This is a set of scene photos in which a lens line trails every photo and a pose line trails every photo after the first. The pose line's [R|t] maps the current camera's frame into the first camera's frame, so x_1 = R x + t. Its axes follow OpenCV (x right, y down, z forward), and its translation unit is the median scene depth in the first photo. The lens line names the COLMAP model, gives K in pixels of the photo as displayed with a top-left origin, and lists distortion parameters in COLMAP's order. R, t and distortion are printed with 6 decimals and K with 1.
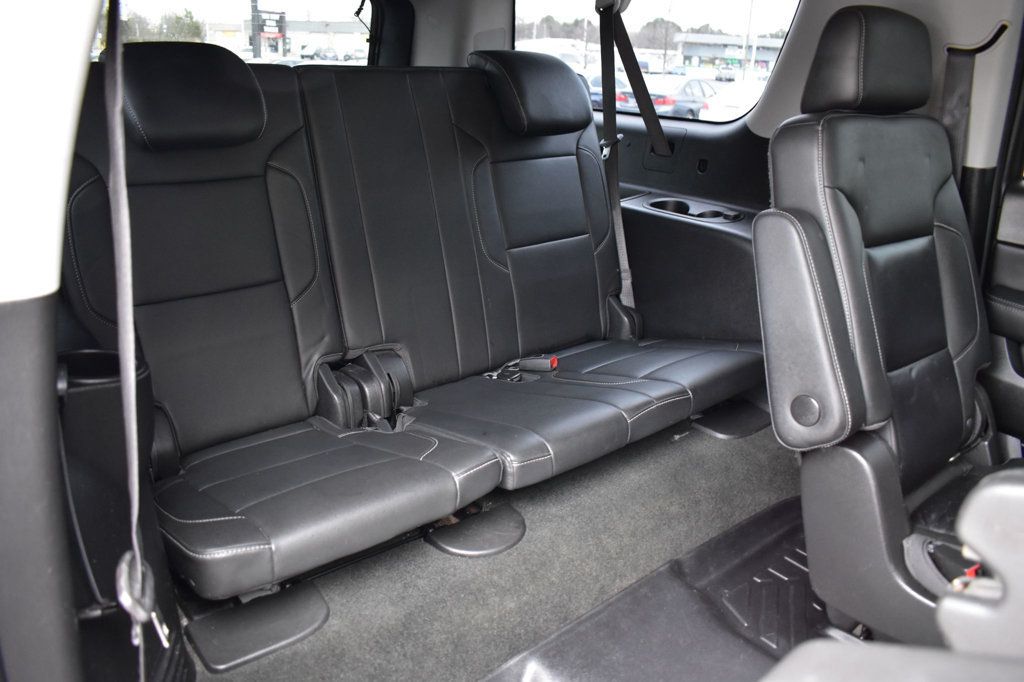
lens RADIAL K [[792.8, 0, 511.2], [0, 792.8, 340.7], [0, 0, 1]] dist [-0.090922, -0.000718]
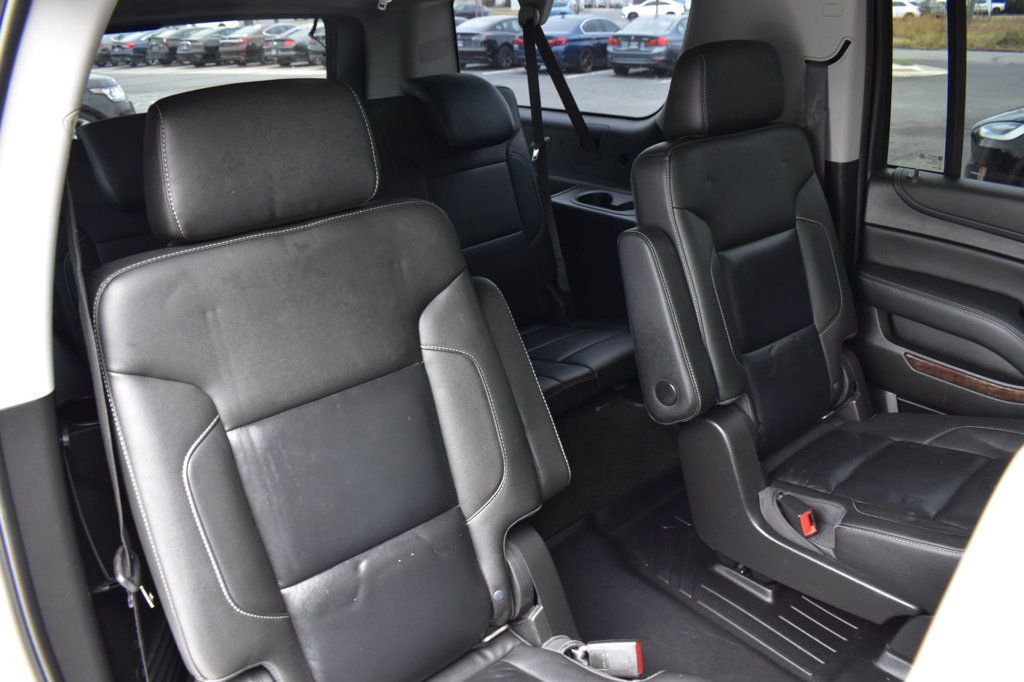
lens RADIAL K [[792.8, 0, 511.4], [0, 792.8, 340.5], [0, 0, 1]] dist [-0.090922, -0.000718]
pose [[0.997494, -0.066330, -0.024629, 0.138293], [0.067794, 0.995623, 0.064339, -0.072523], [0.020254, -0.065848, 0.997624, -0.191764]]
